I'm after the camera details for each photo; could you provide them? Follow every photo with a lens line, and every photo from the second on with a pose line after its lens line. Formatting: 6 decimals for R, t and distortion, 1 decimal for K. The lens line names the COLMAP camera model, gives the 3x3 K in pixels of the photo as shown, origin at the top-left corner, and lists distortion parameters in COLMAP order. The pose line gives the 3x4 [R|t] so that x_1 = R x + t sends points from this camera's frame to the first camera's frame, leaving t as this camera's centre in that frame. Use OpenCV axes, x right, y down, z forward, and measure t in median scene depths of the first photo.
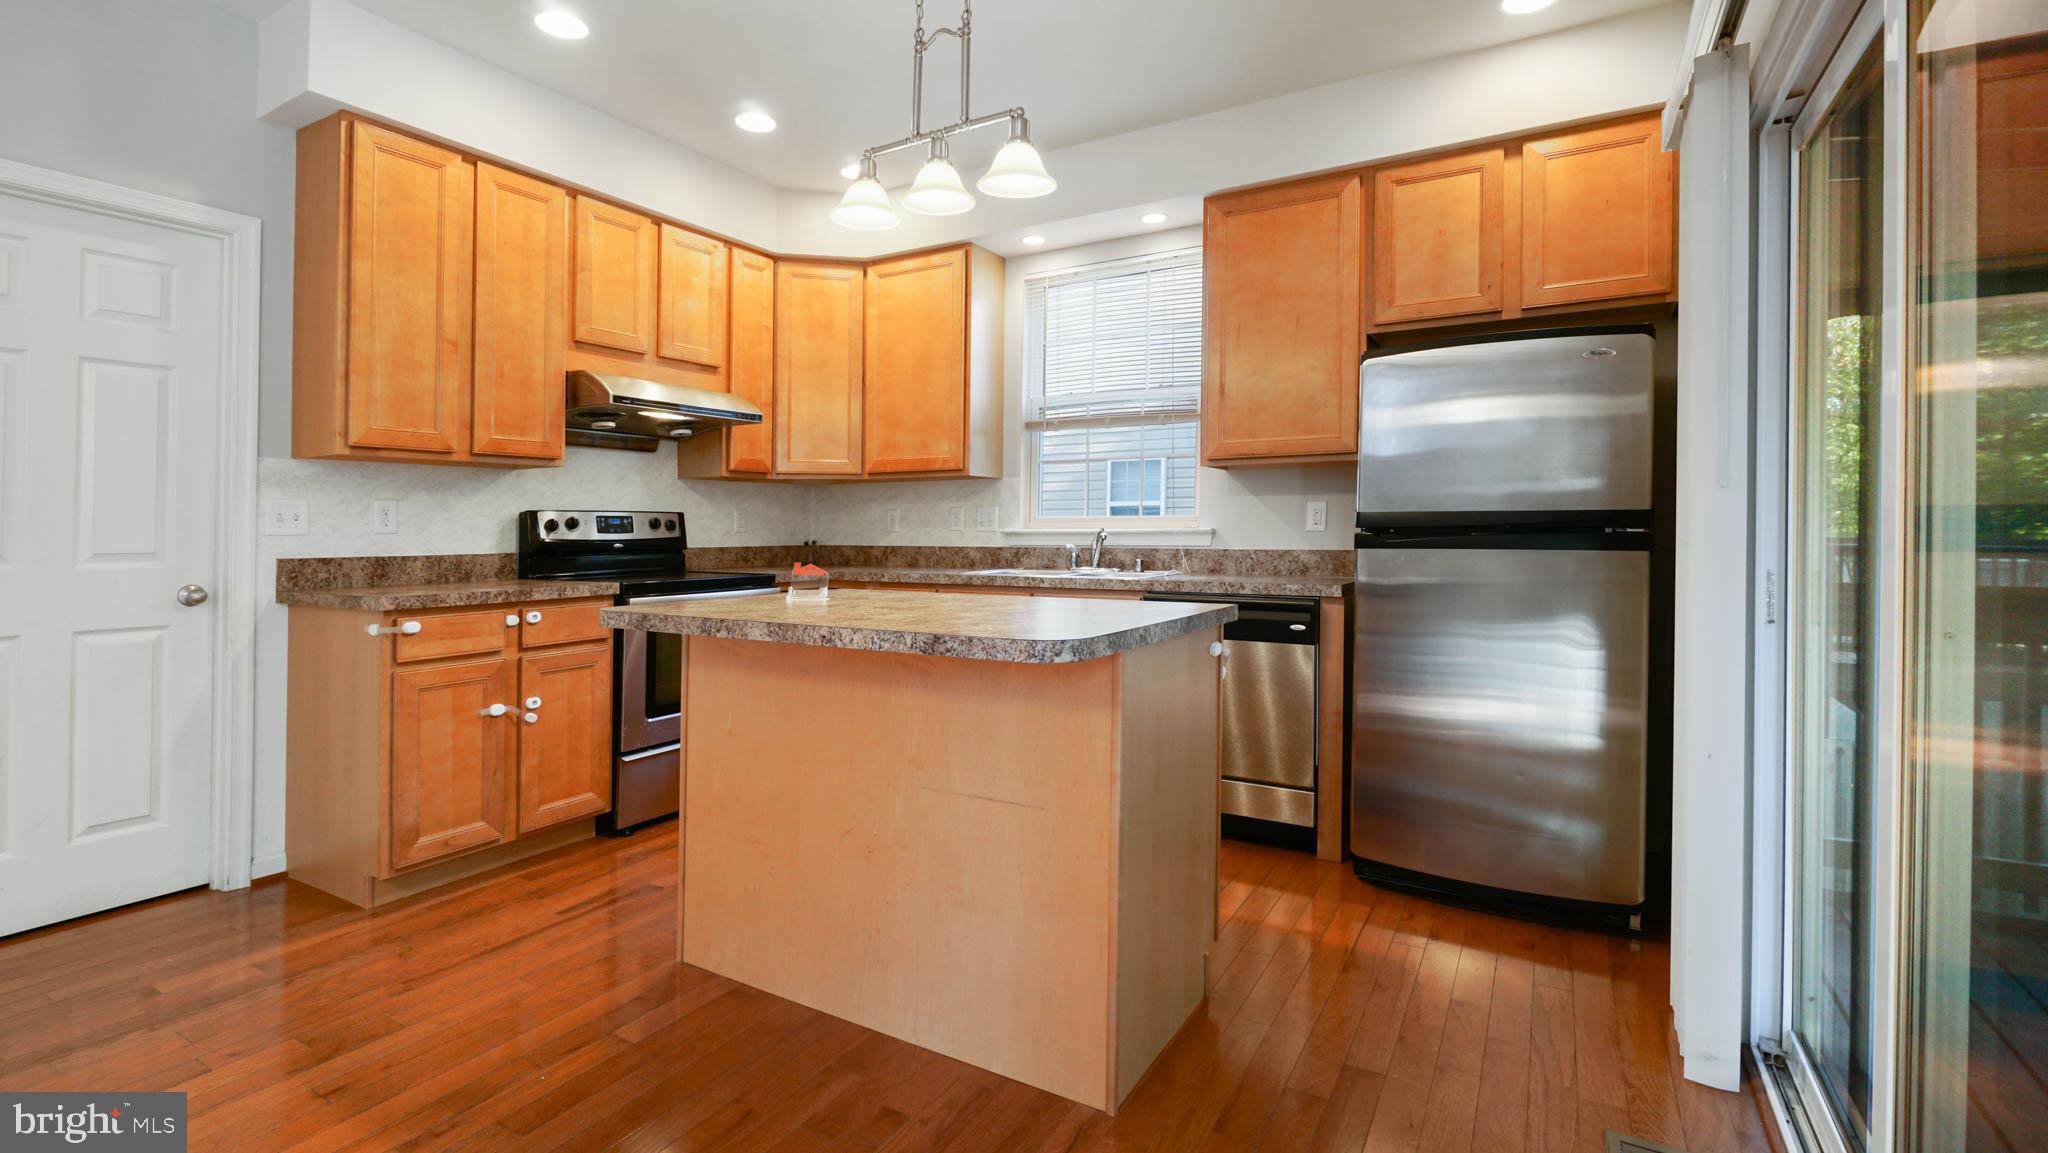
lens RADIAL K [[921.5, 0, 1007.8], [0, 921.5, 541.7], [0, 0, 1]] dist [-0.009735, -0.000071]
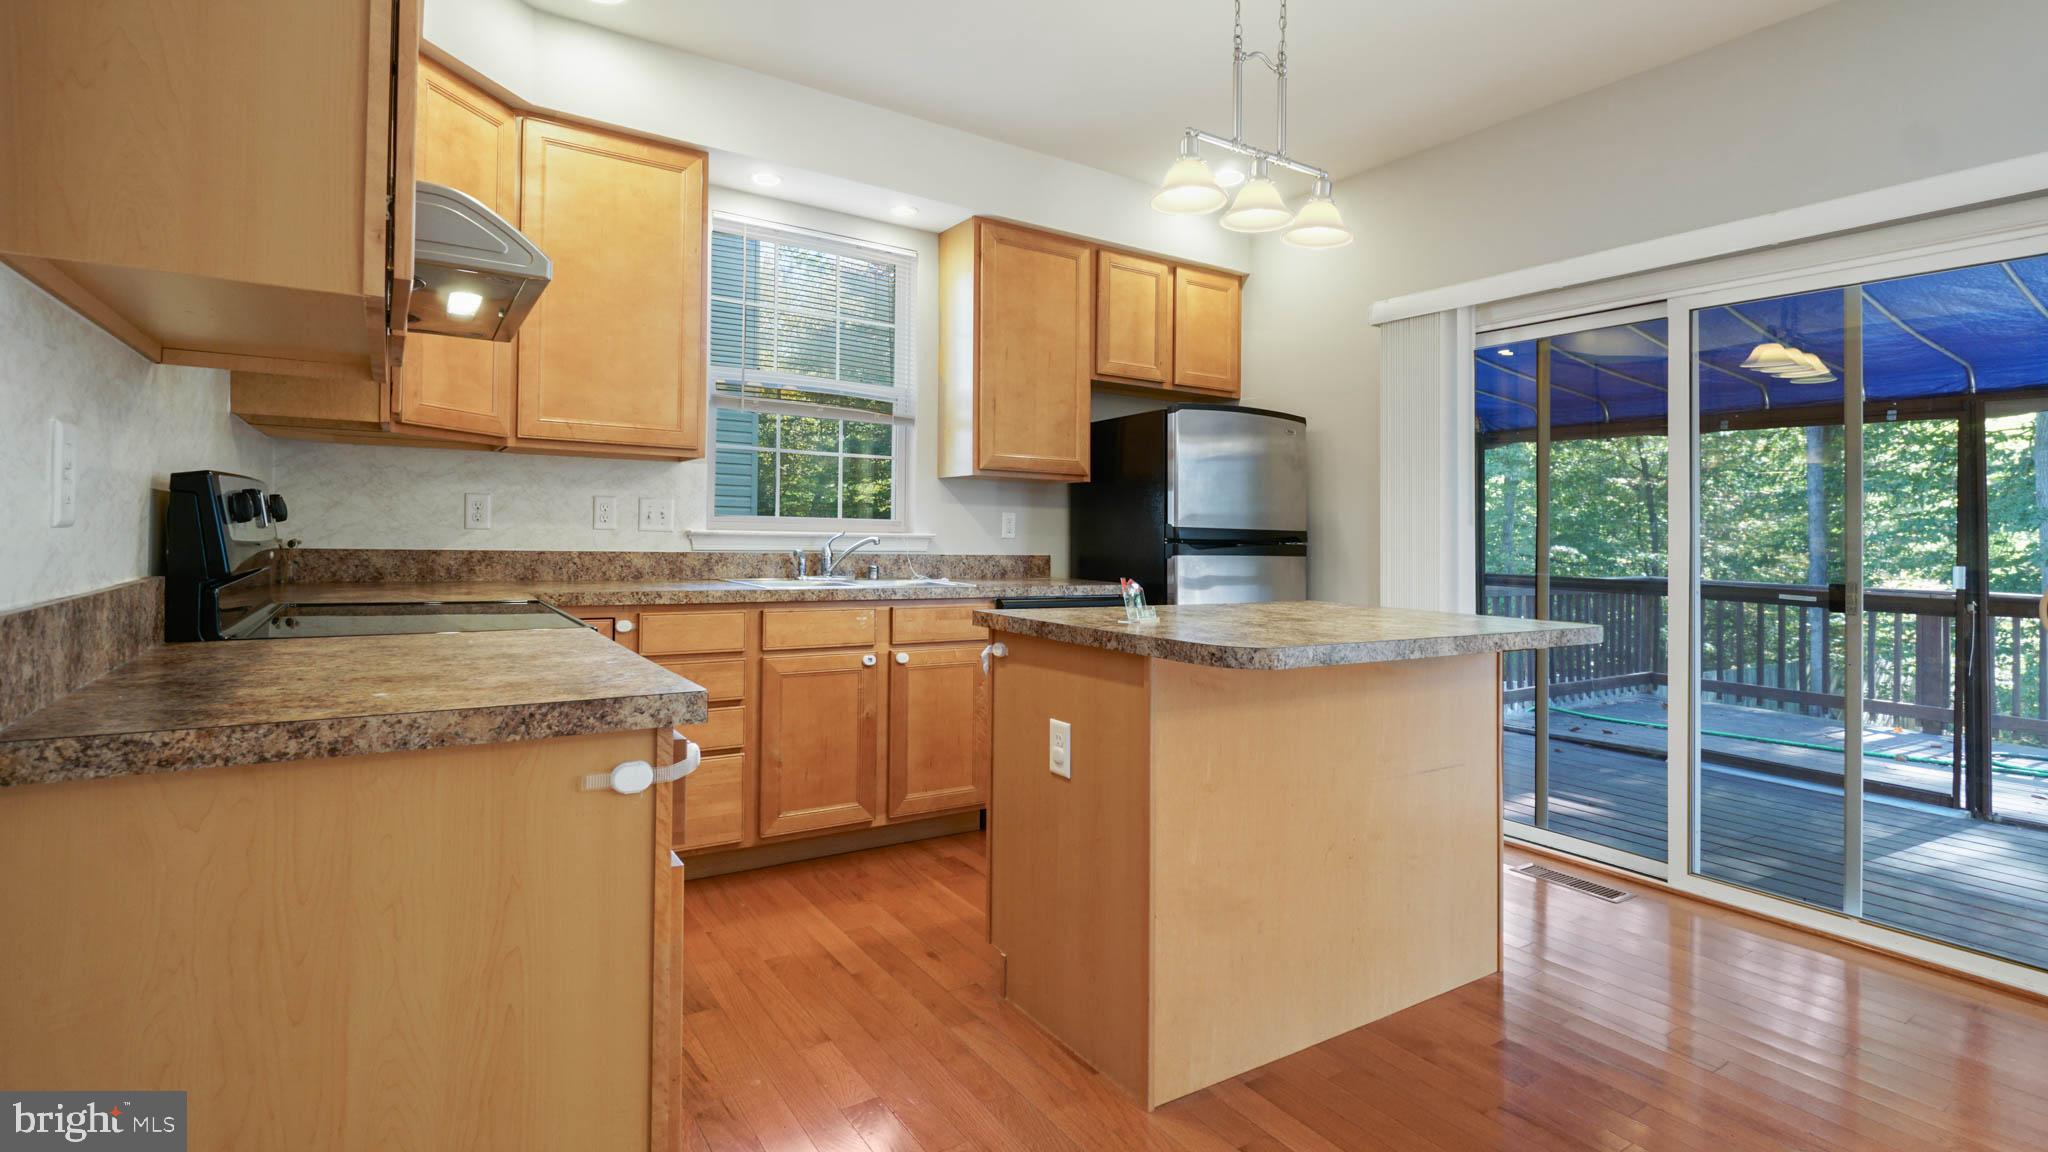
lens RADIAL K [[951.7, 0, 997.1], [0, 951.7, 532.0], [0, 0, 1]] dist [0.000531, -0.000237]
pose [[0.446418, 0.014747, 0.894703, -0.711281], [-0.010036, 0.999884, -0.011473, -0.005573], [-0.894768, -0.003857, 0.446514, 0.487576]]
